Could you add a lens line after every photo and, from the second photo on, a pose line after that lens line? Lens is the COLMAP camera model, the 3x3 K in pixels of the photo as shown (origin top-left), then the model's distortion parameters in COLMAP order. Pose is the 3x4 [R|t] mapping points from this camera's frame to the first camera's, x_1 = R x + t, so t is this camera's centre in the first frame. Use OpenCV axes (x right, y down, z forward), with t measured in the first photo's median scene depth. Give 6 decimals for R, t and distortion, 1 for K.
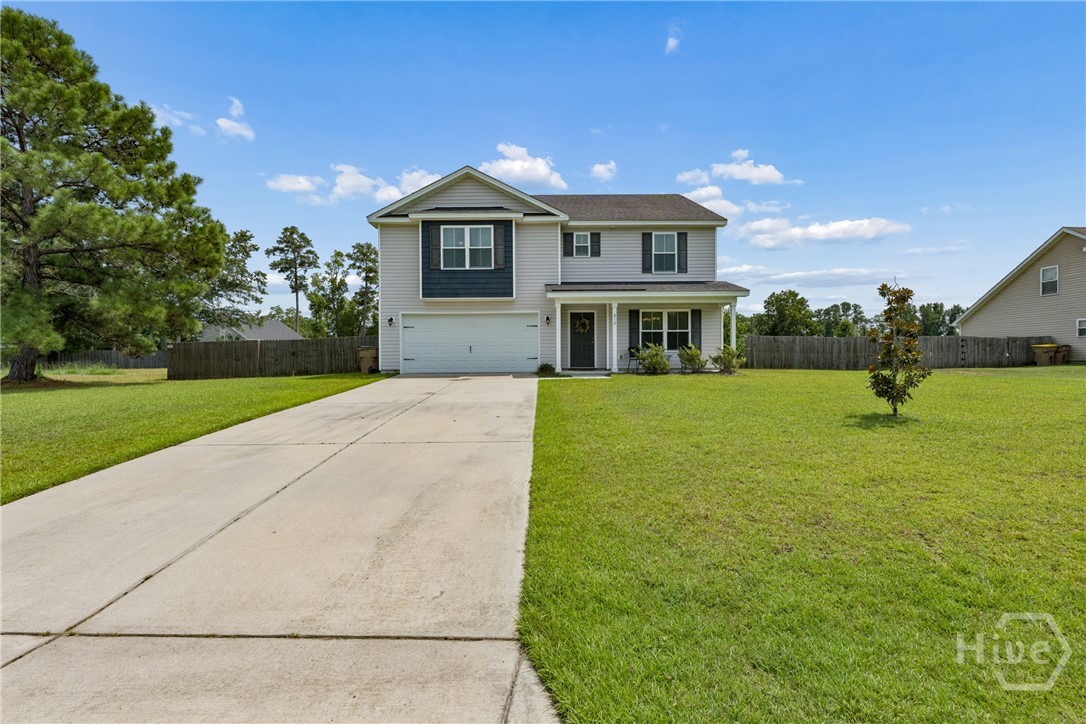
lens RADIAL K [[475.3, 0, 543.0], [0, 475.3, 362.0], [0, 0, 1]] dist [-0.001624, 0.000099]
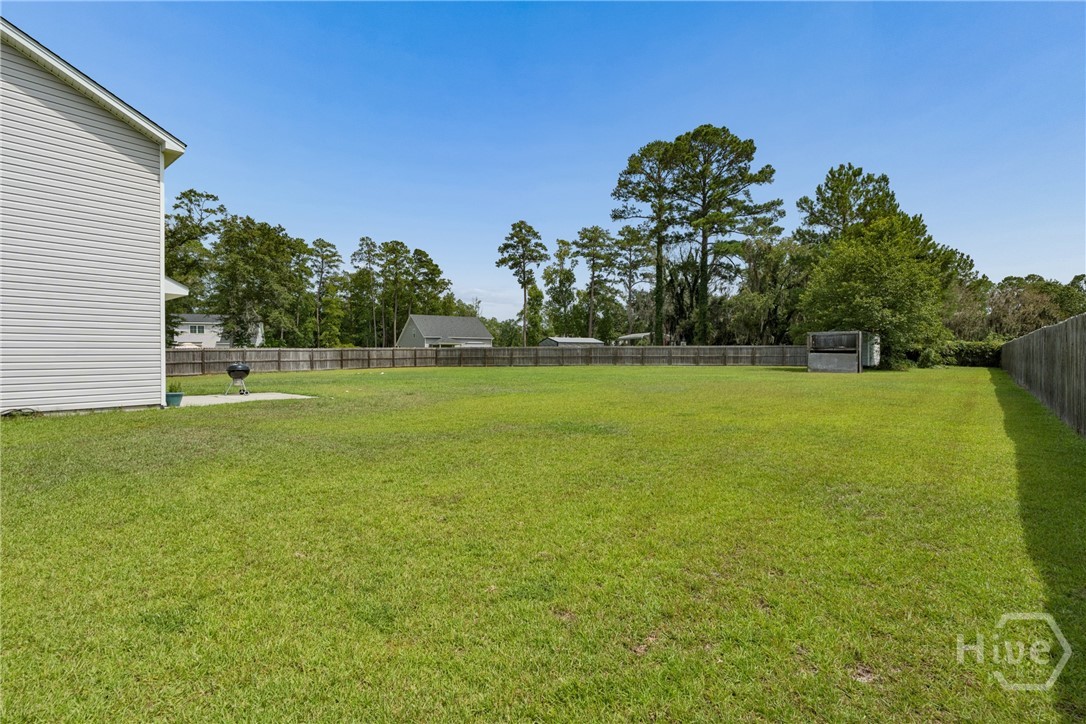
lens RADIAL K [[495.1, 0, 543.5], [0, 495.1, 355.8], [0, 0, 1]] dist [-0.001347, -0.000082]
pose [[0.772319, 0.006316, -0.635203, 1.092804], [-0.005857, 0.999979, 0.002822, -0.051694], [0.635207, 0.001541, 0.772340, 1.530577]]
